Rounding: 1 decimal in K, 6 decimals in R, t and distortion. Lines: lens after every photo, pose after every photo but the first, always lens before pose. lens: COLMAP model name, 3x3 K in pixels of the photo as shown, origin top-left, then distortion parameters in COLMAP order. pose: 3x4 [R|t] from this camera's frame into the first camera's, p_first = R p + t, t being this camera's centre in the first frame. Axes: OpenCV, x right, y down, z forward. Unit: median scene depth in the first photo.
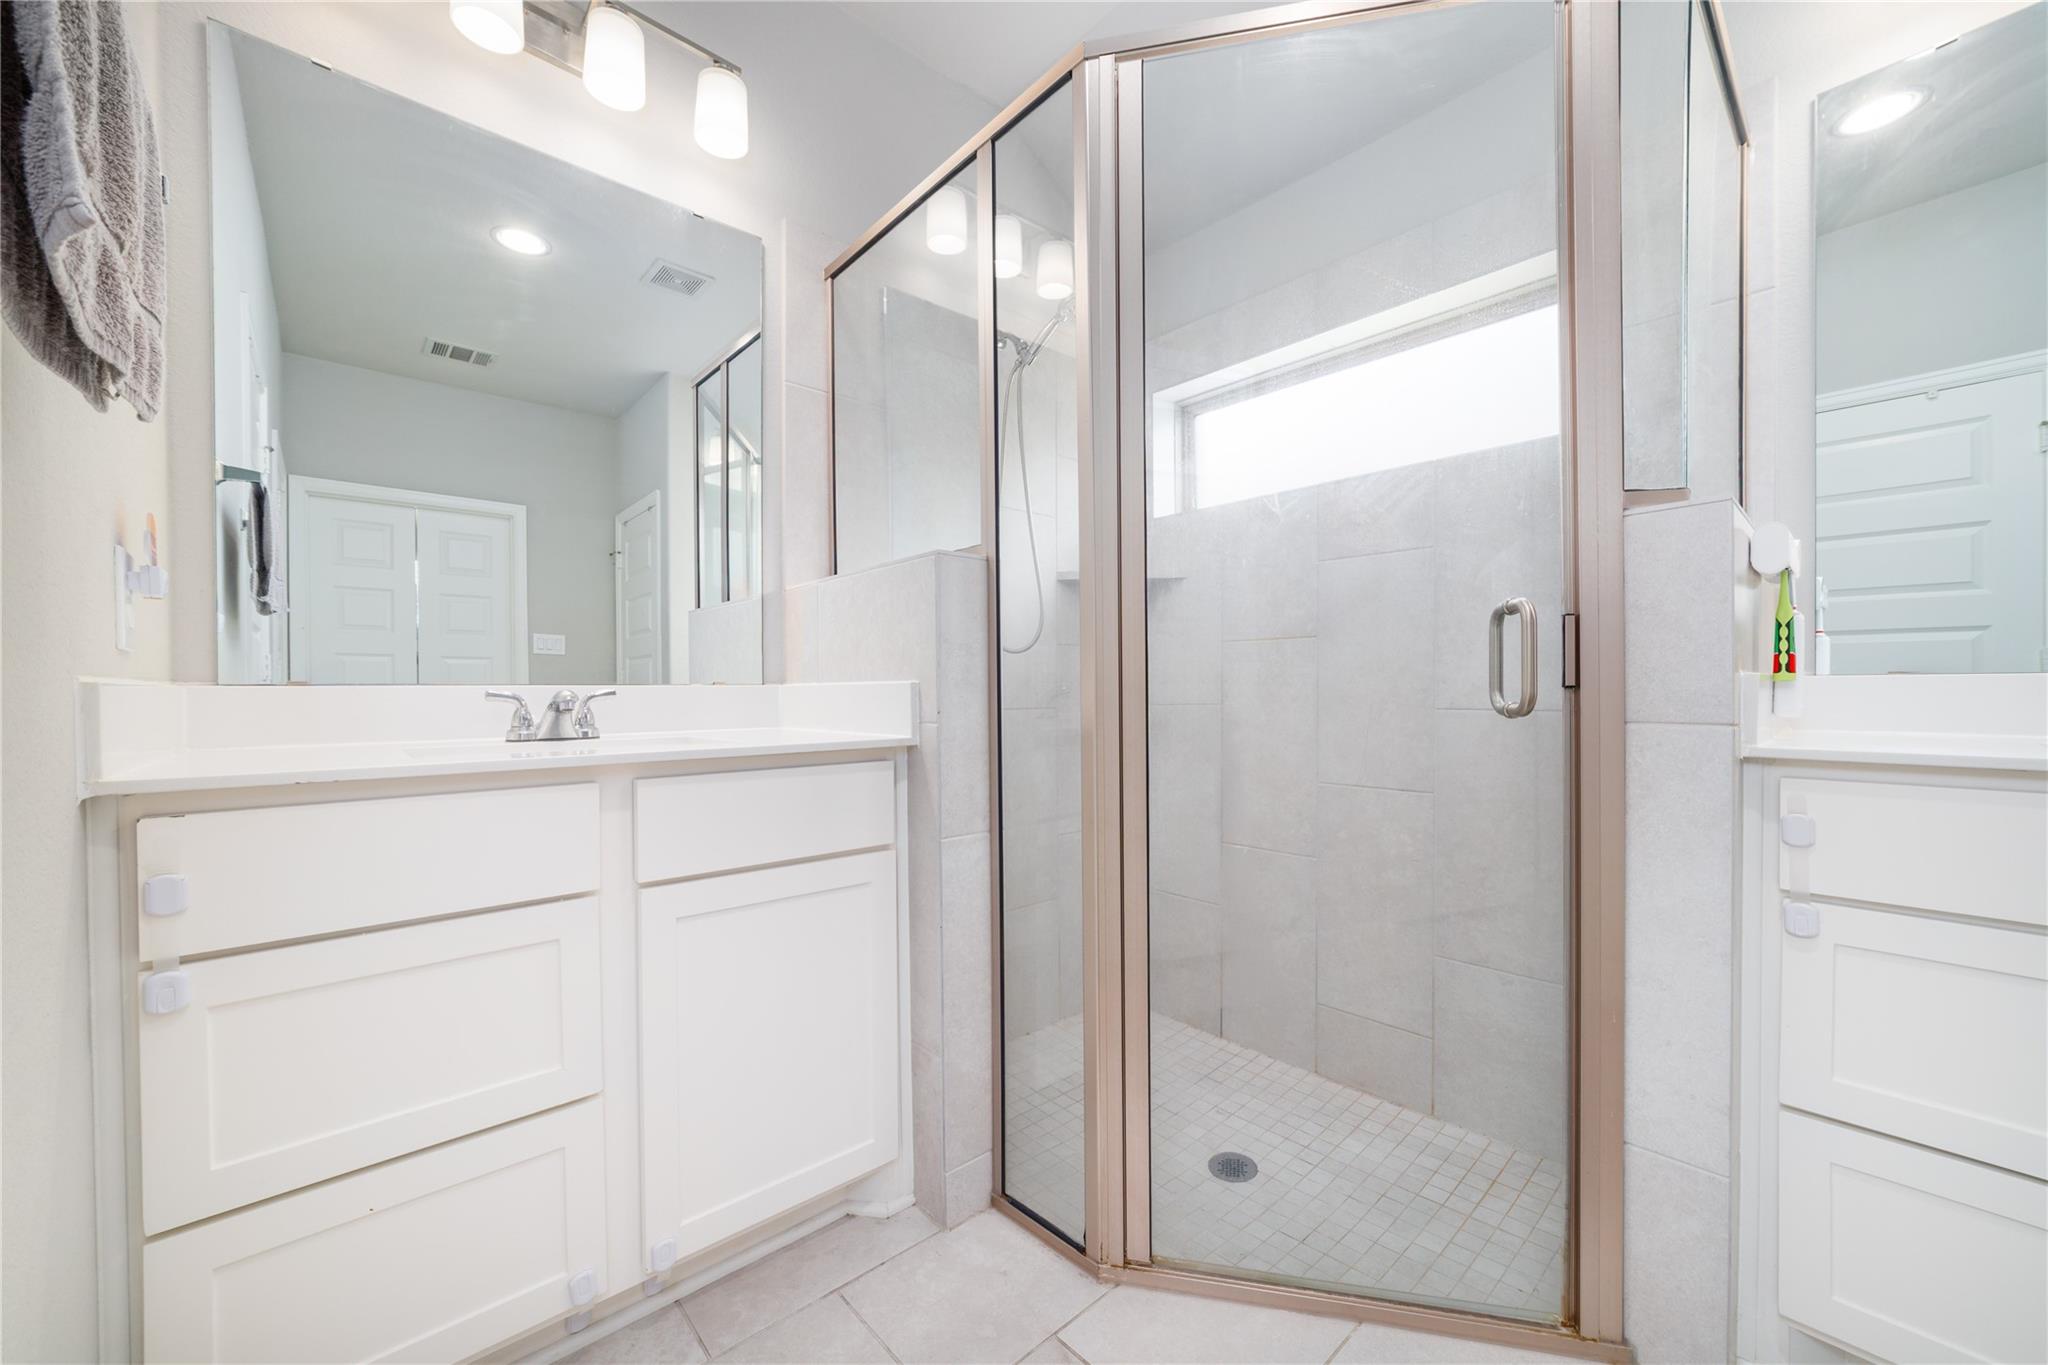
lens RADIAL K [[780.9, 0, 1020.7], [0, 780.9, 691.2], [0, 0, 1]] dist [-0.020588, 0.006209]
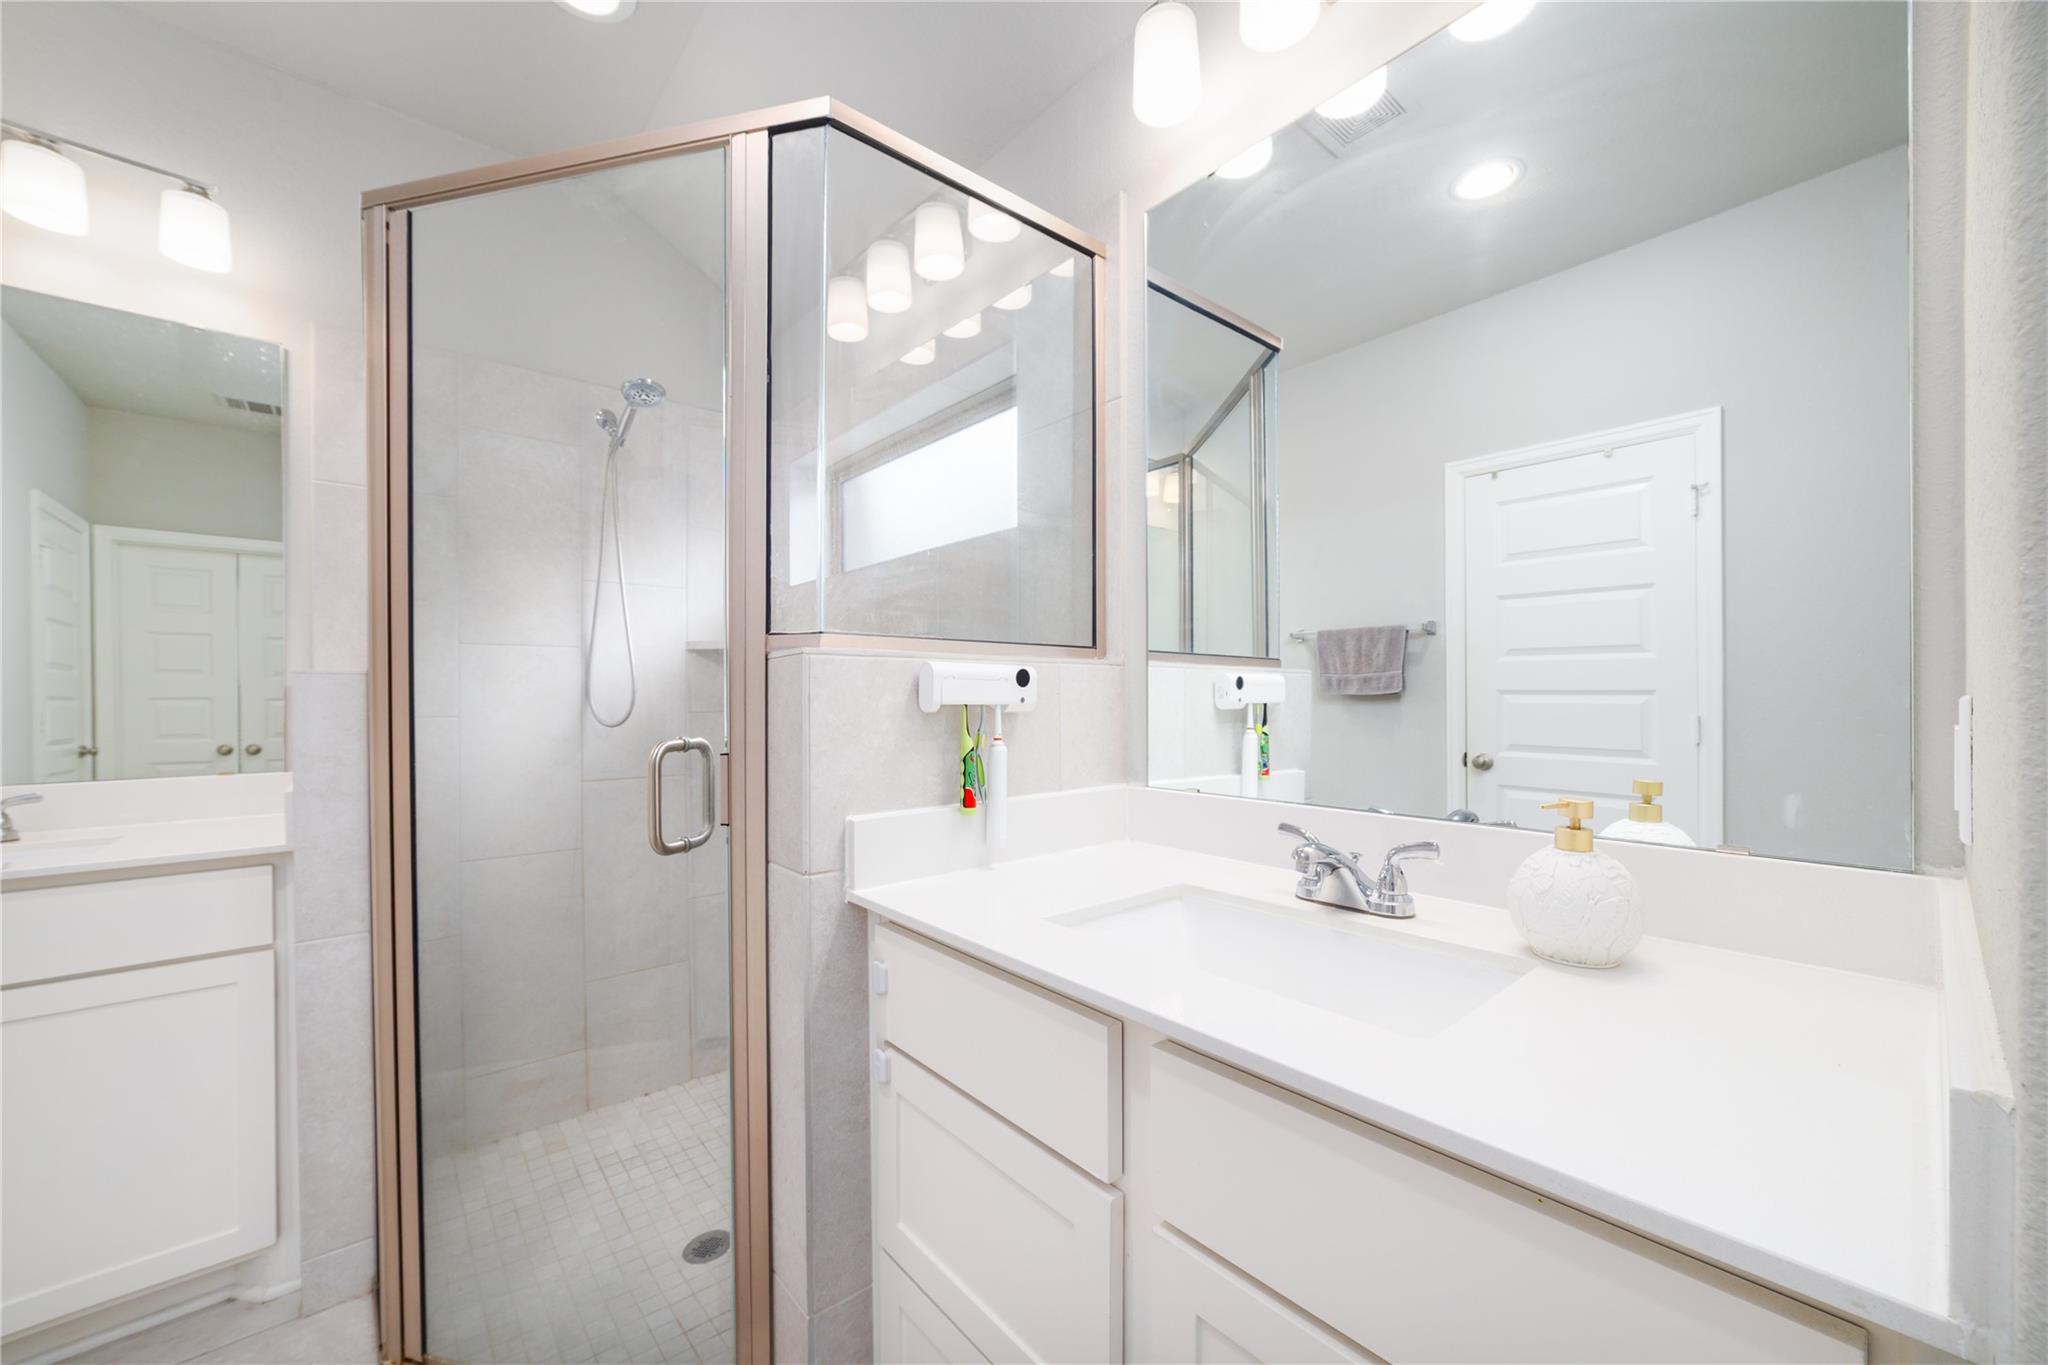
lens RADIAL K [[780.9, 0, 1013.9], [0, 780.9, 696.4], [0, 0, 1]] dist [-0.020588, 0.006209]
pose [[0.999671, 0.001286, -0.025630, 0.851097], [-0.001322, 0.999998, -0.001409, -0.135999], [0.025628, 0.001443, 0.999670, -0.012129]]
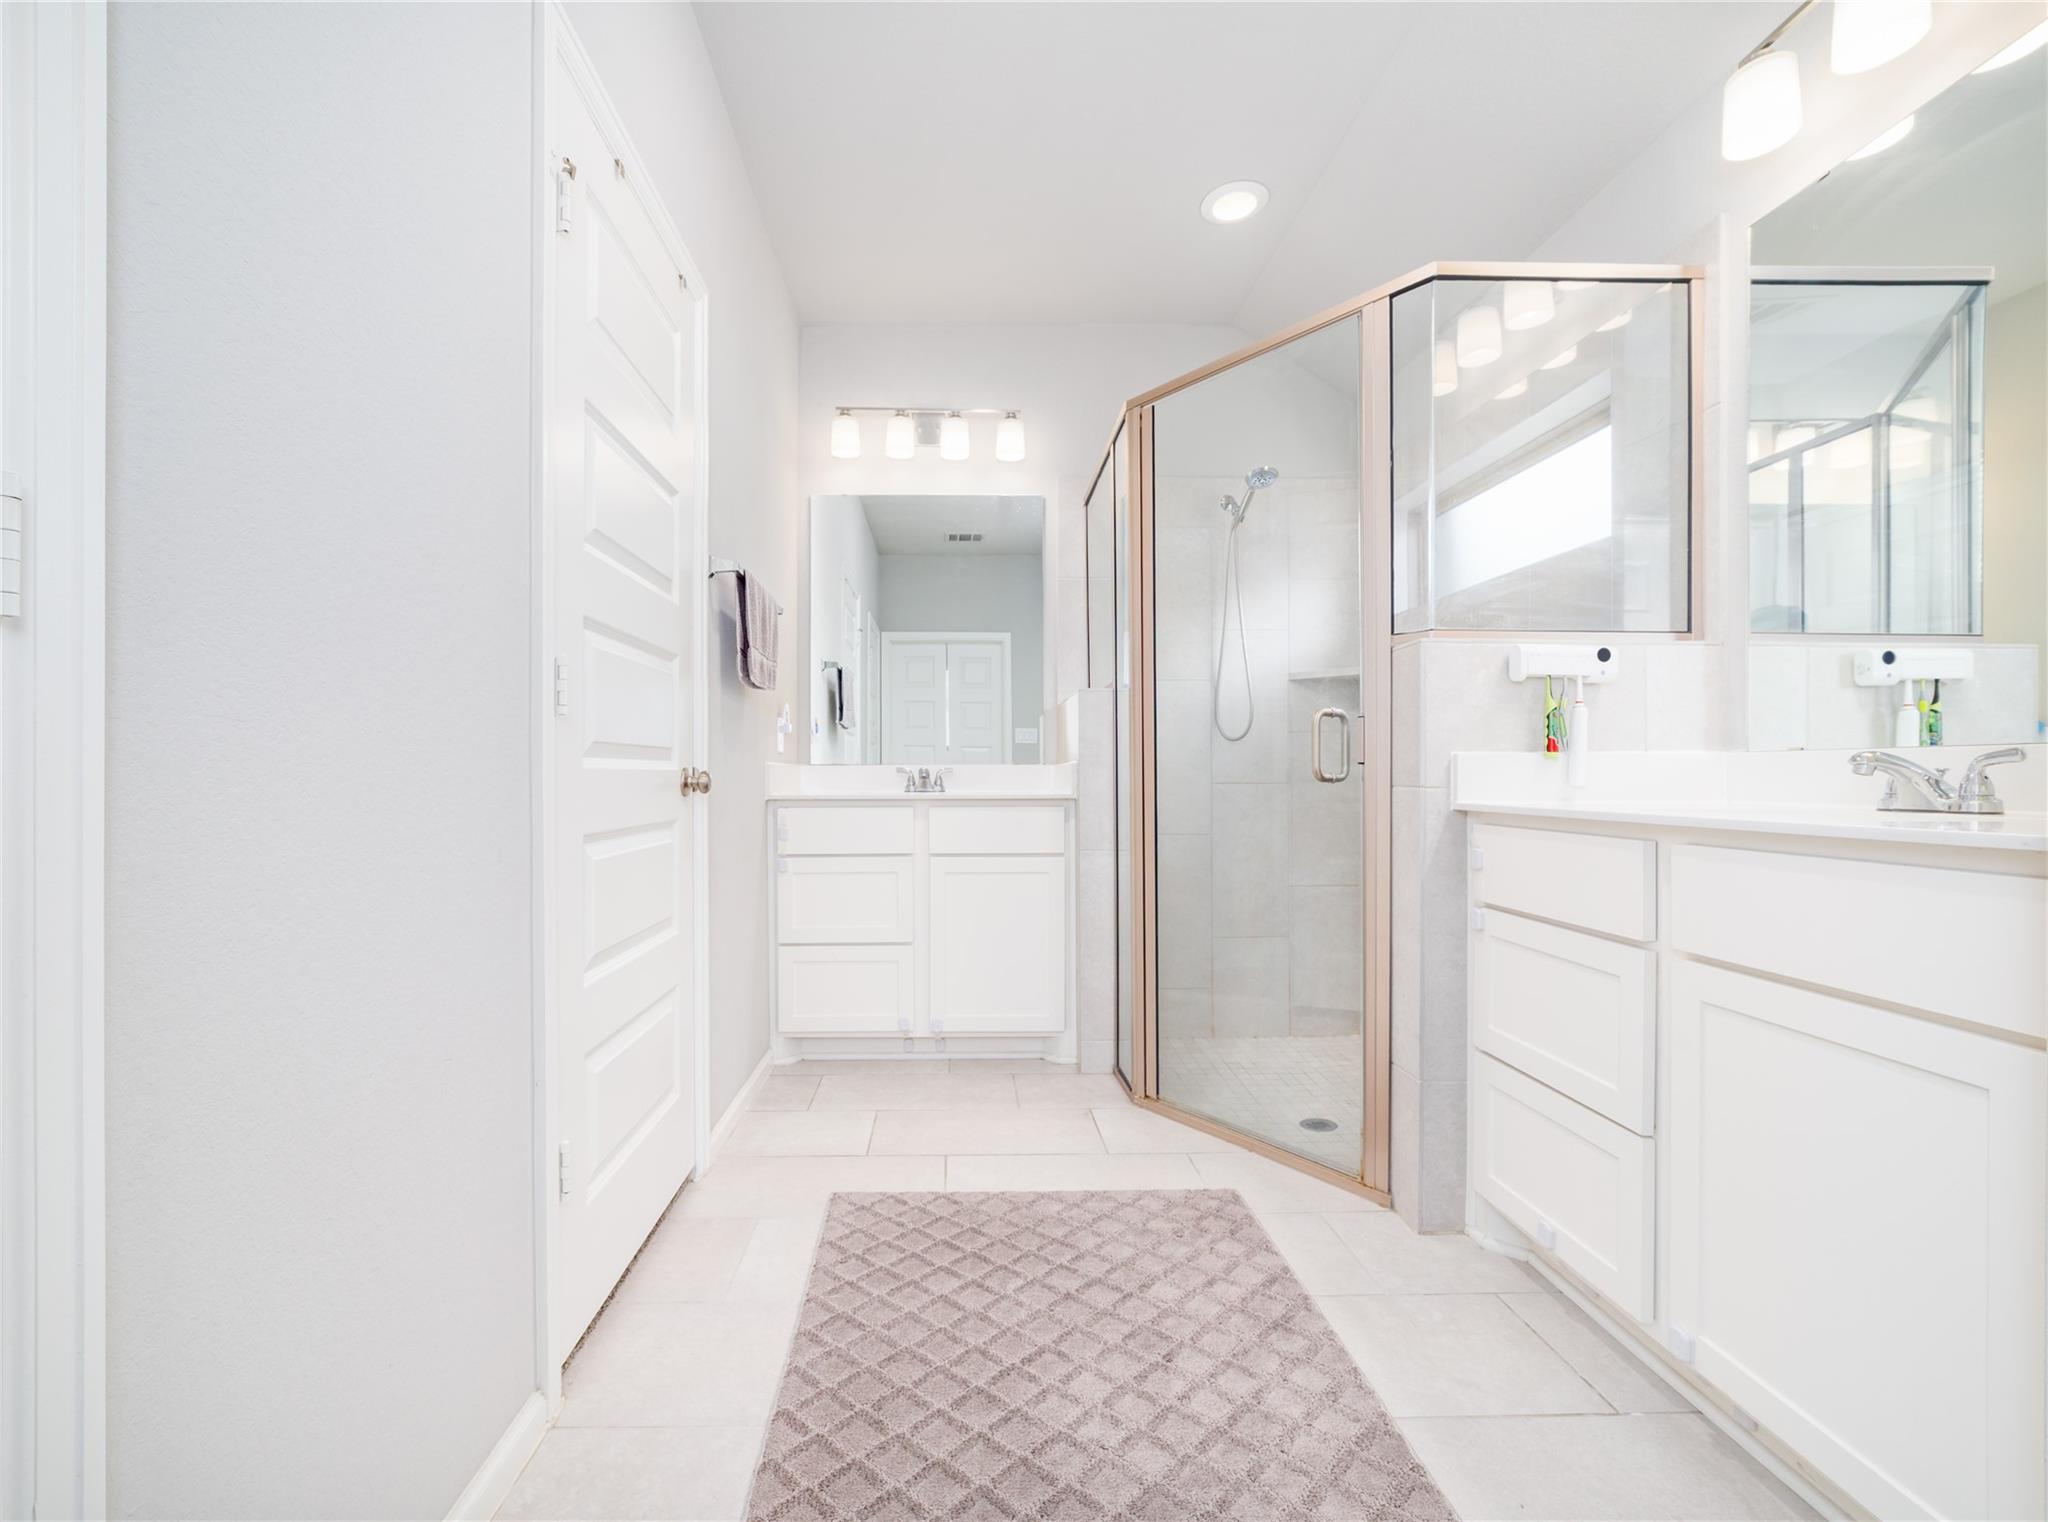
lens RADIAL K [[868.7, 0, 971.0], [0, 868.7, 770.6], [0, 0, 1]] dist [-0.015091, 0.002806]
pose [[0.759481, 0.003563, -0.650519, 0.950836], [-0.005004, 0.999987, -0.000365, 0.008635], [0.650510, 0.003533, 0.759490, -0.637489]]
